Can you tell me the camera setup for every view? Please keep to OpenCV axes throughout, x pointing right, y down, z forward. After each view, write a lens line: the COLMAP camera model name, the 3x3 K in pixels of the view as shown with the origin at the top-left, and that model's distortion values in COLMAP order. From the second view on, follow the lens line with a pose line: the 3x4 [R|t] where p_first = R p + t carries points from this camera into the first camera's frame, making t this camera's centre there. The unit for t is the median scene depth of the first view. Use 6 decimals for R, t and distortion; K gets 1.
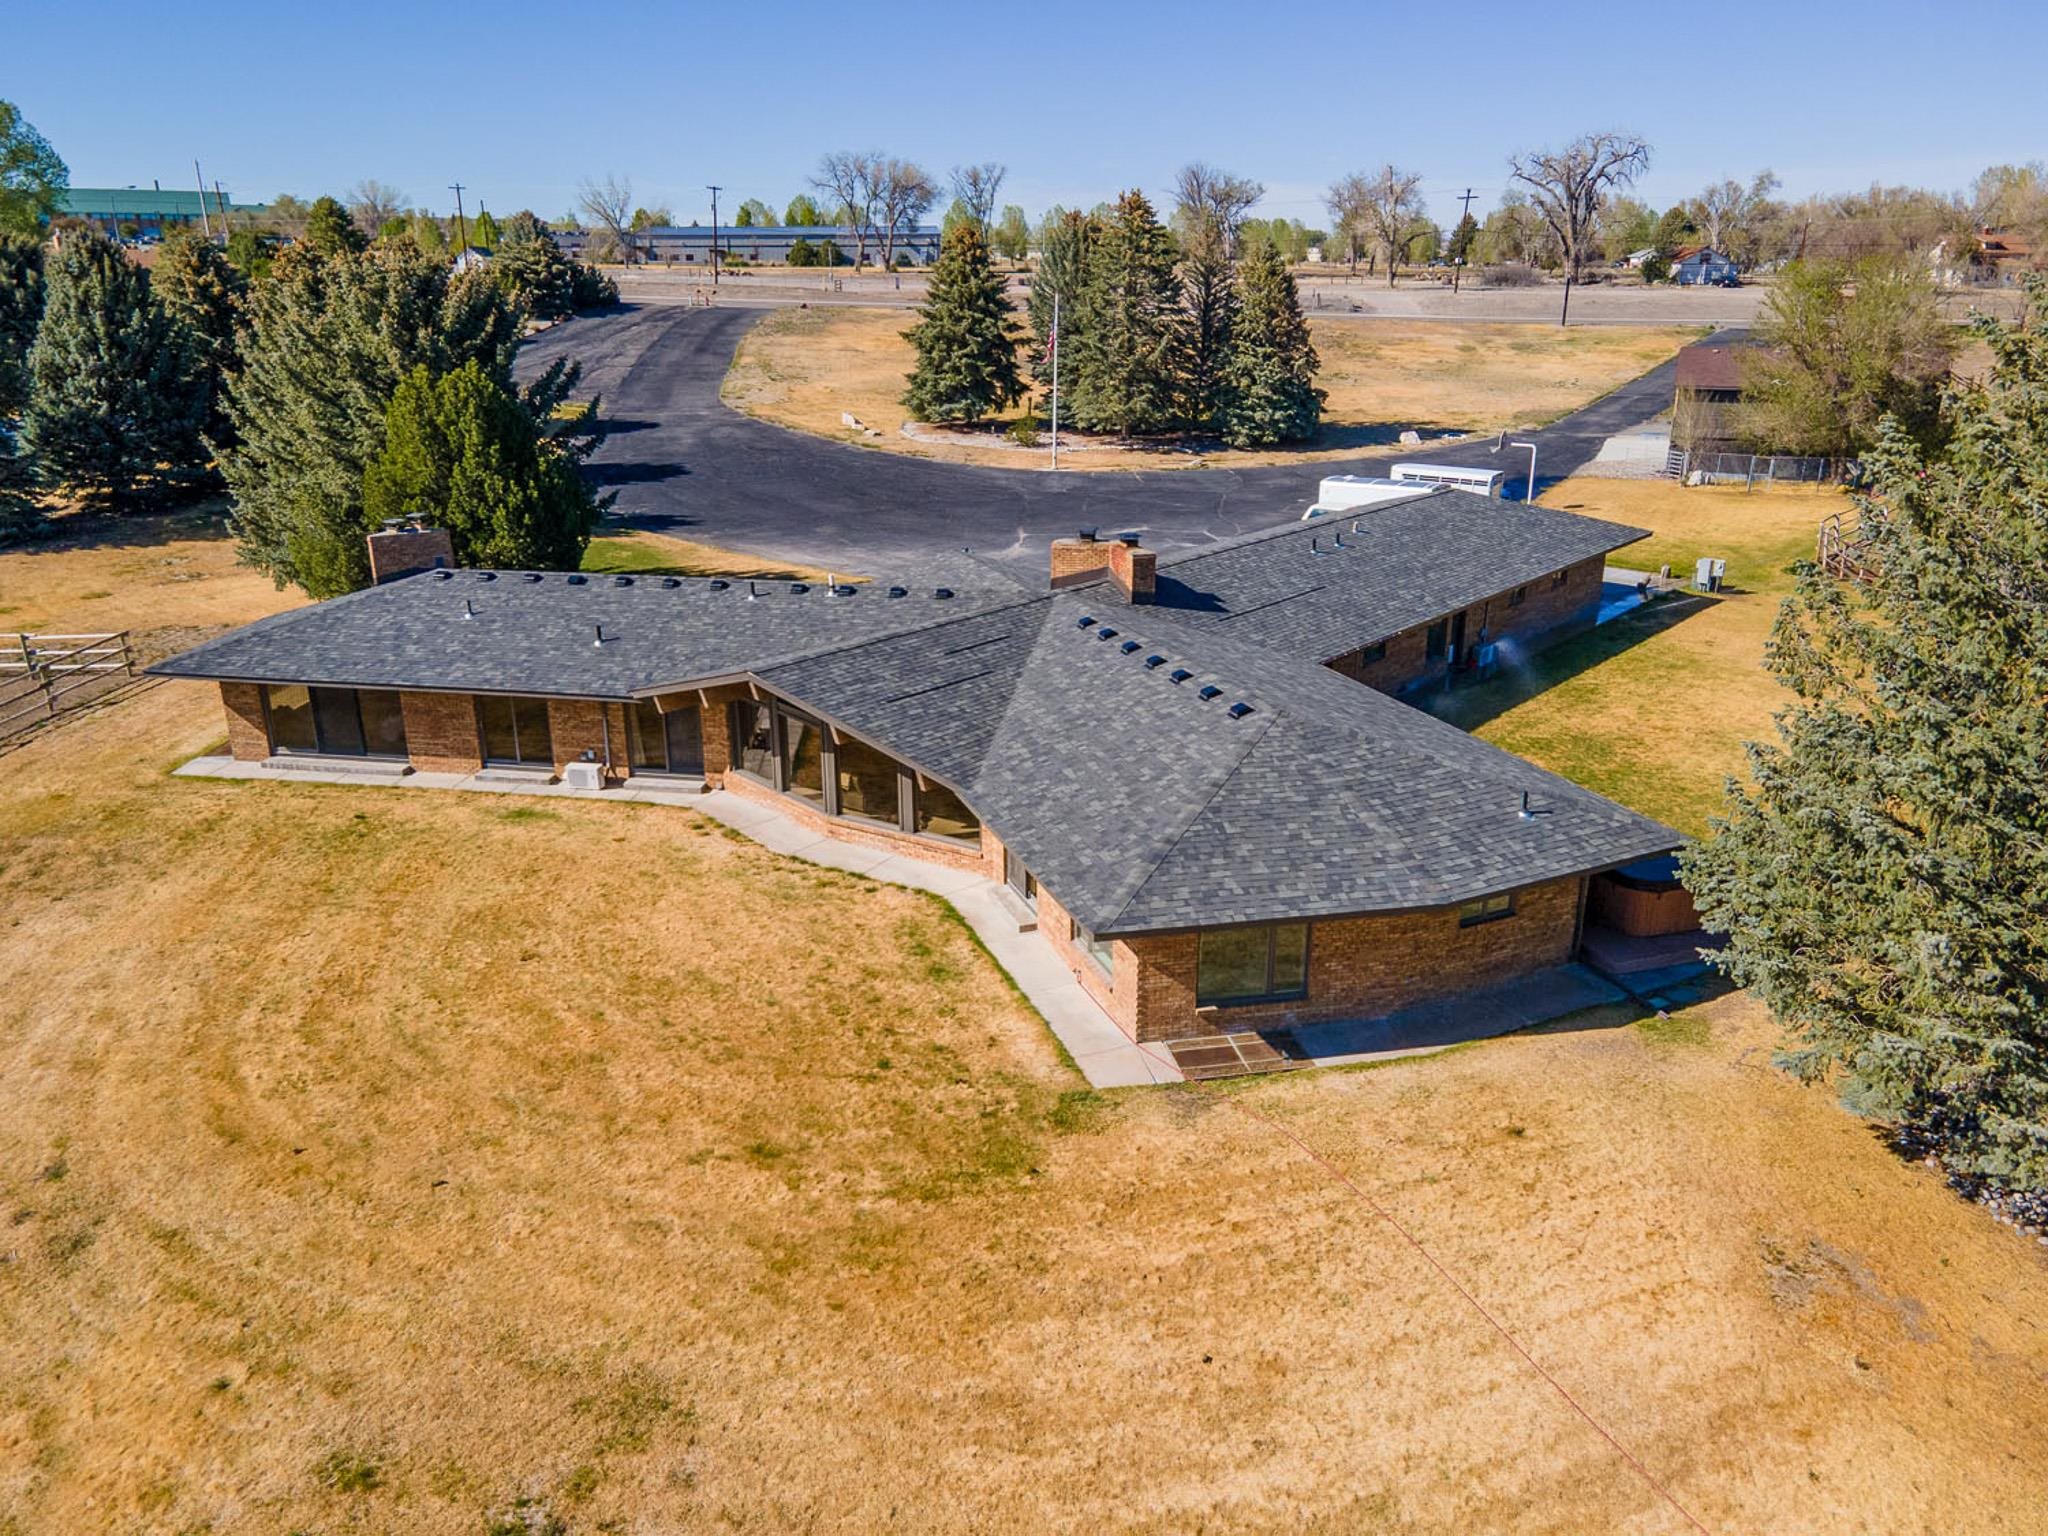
lens RADIAL K [[1513.2, 0, 1024.0], [0, 1513.2, 768.0], [0, 0, 1]] dist [0.007500, 0.042705]
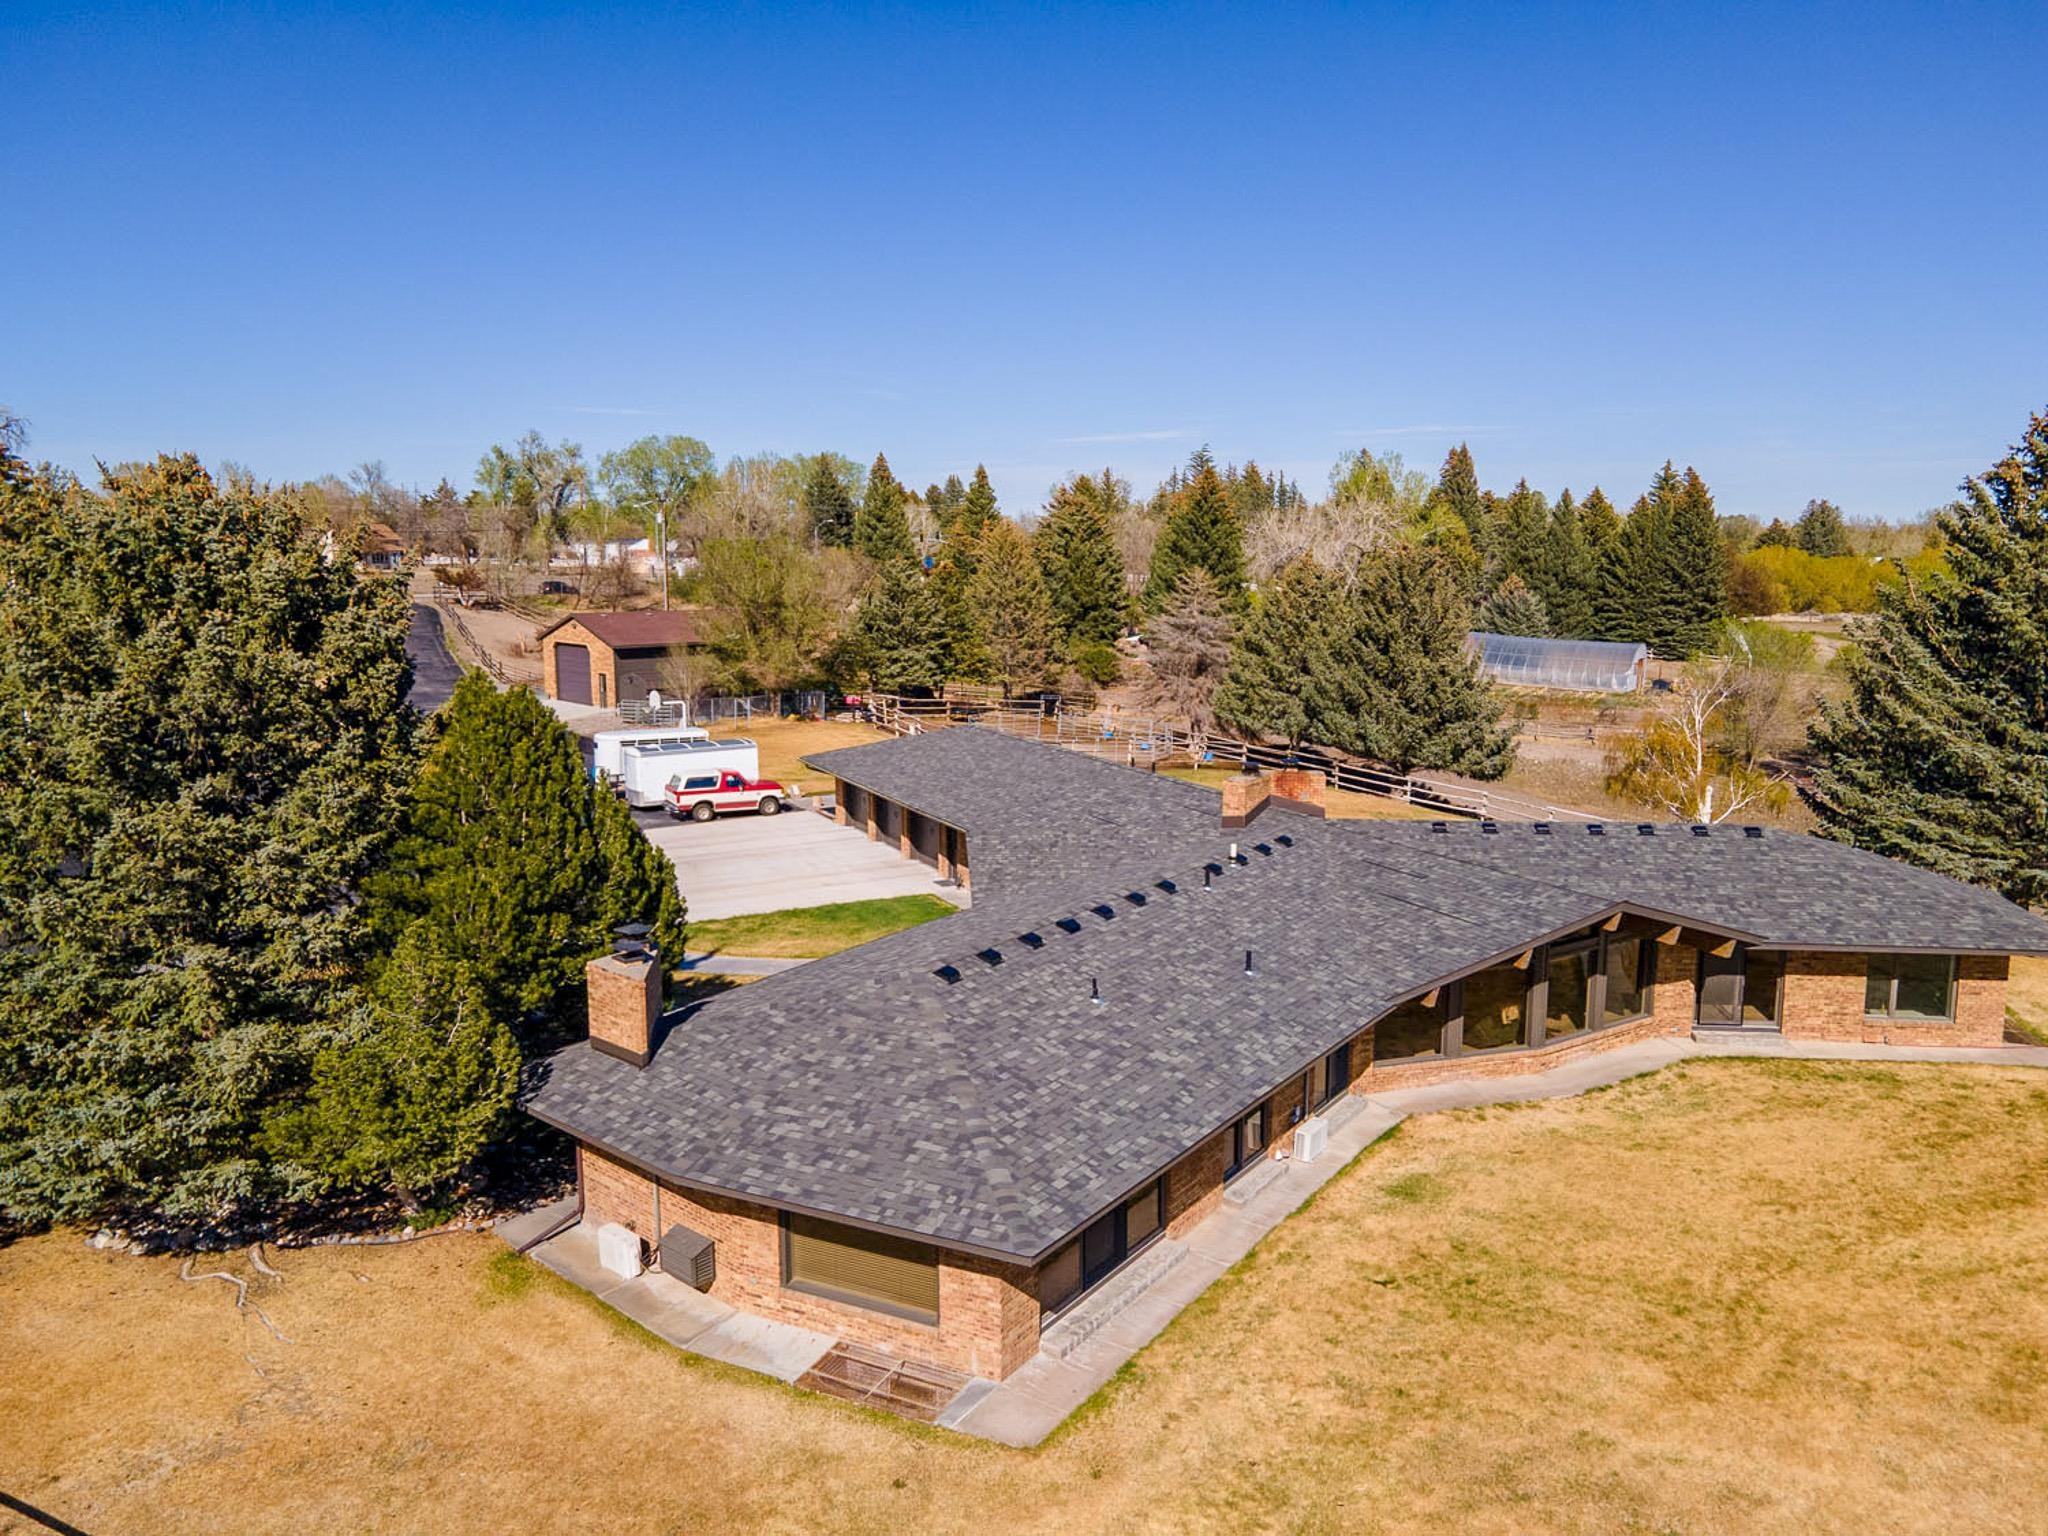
lens RADIAL K [[1513.2, 0, 1024.0], [0, 1513.2, 768.0], [0, 0, 1]] dist [0.007500, 0.042705]
pose [[0.394630, -0.128350, 0.909831, -0.416187], [0.288876, 0.957317, 0.009752, -0.091204], [-0.872248, 0.258980, 0.414864, 0.310699]]
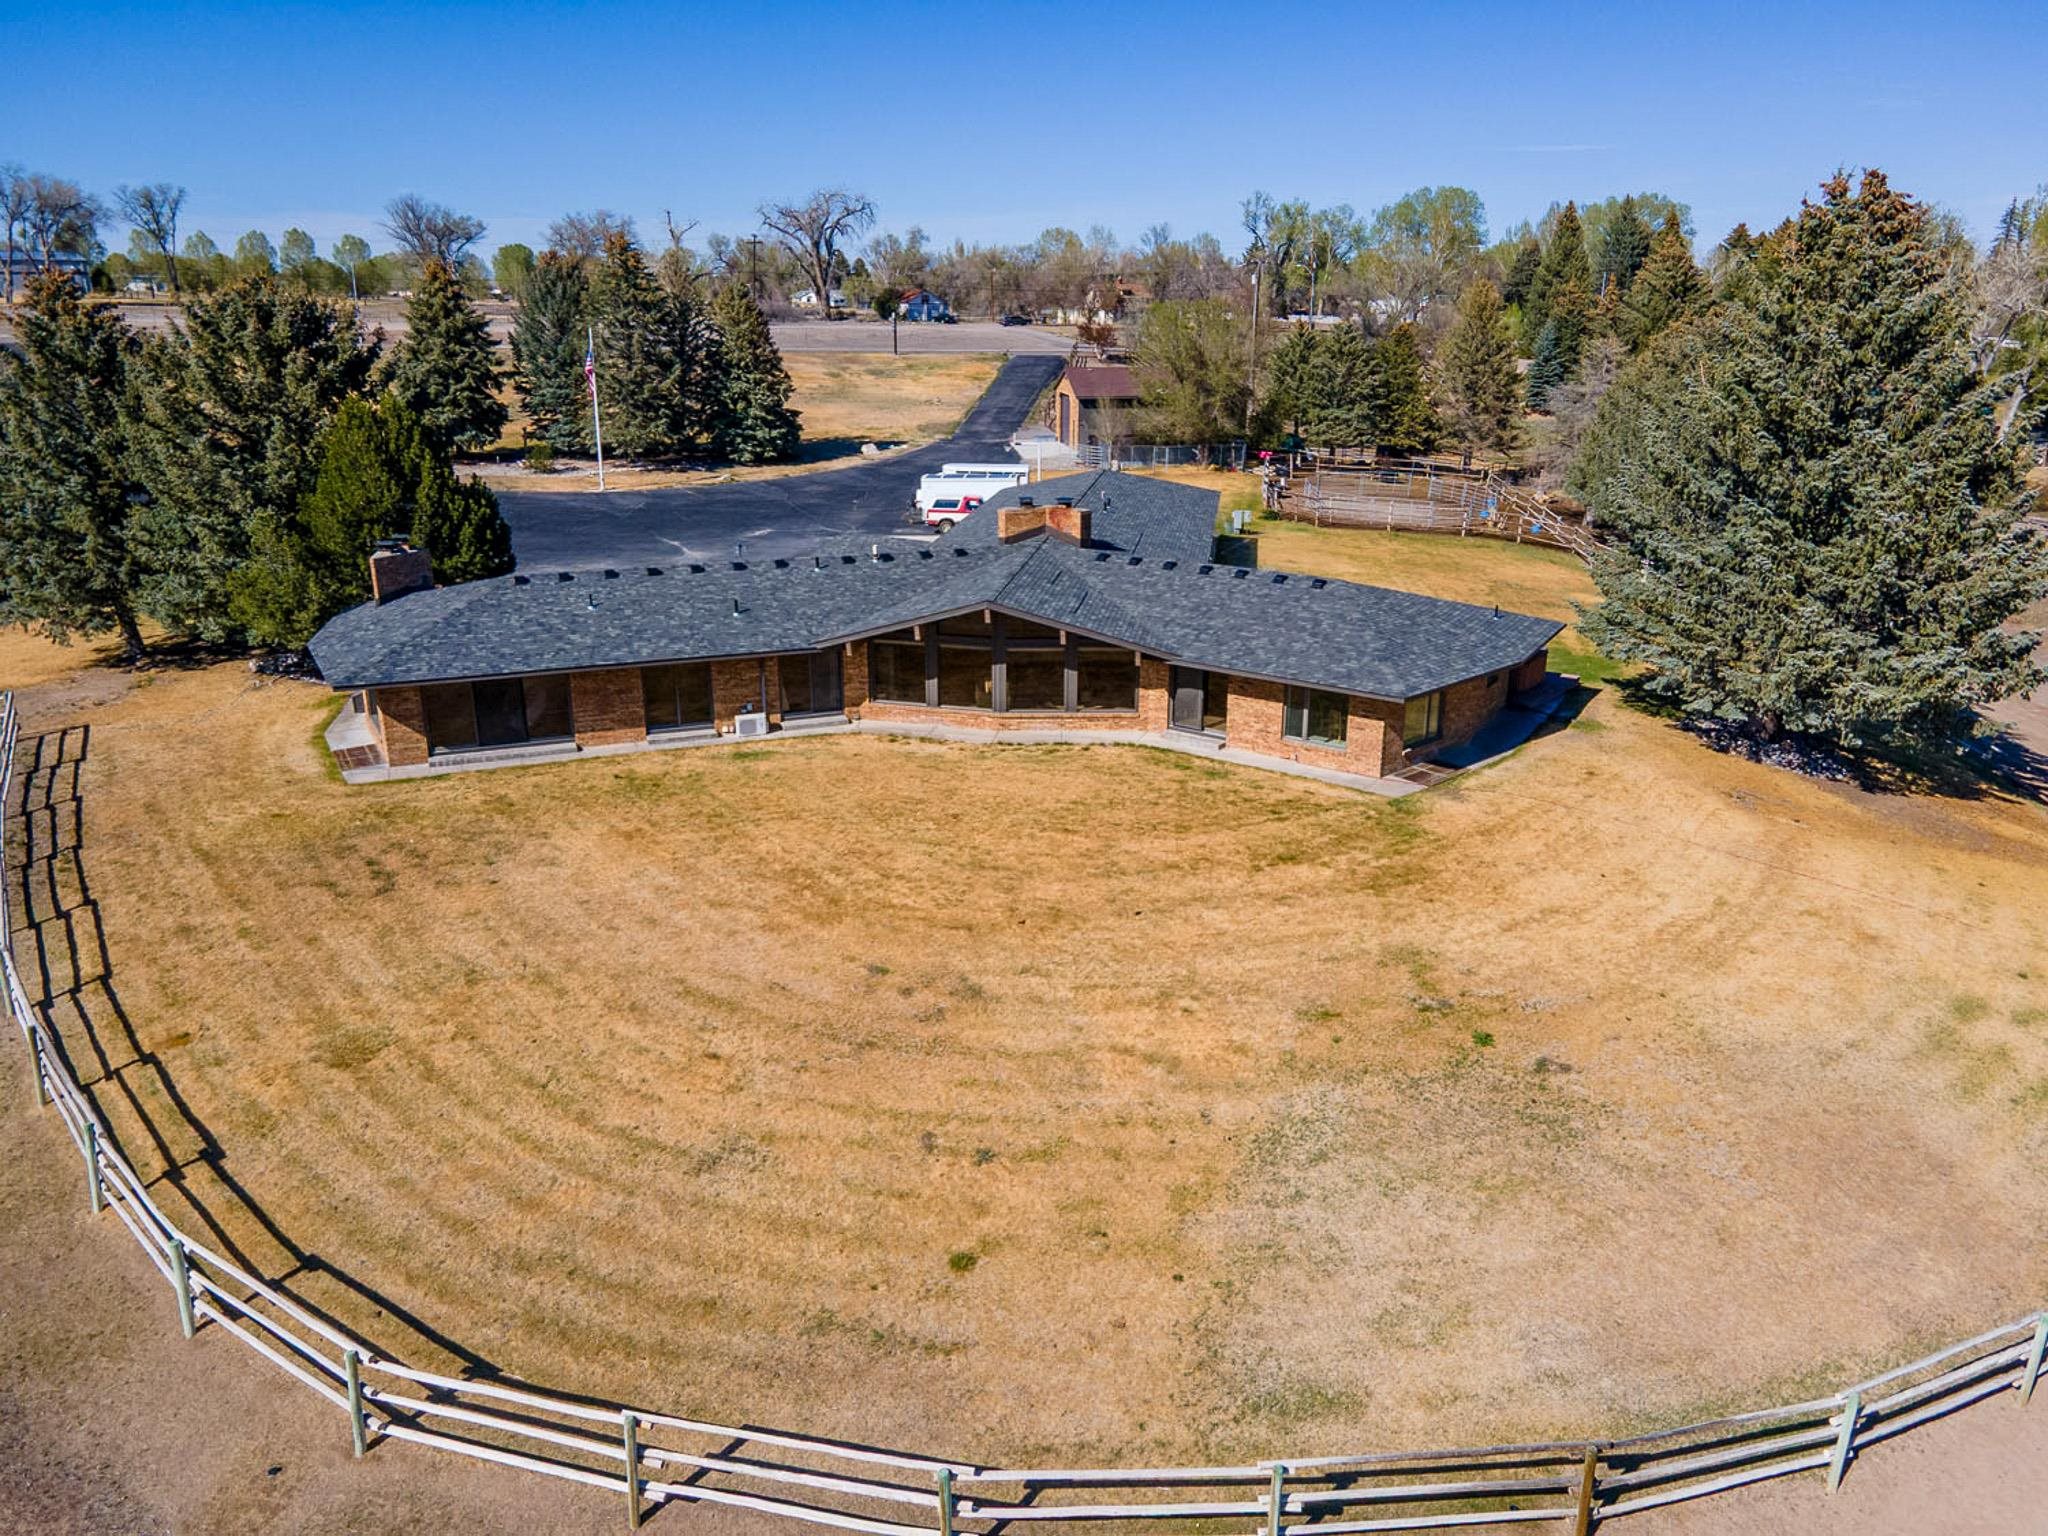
lens RADIAL K [[1513.2, 0, 1024.0], [0, 1513.2, 768.0], [0, 0, 1]] dist [0.007500, 0.042705]
pose [[0.845684, -0.156033, 0.510365, -0.294867], [0.167596, 0.985573, 0.023608, 0.019155], [-0.506686, 0.065570, 0.859634, -0.054998]]
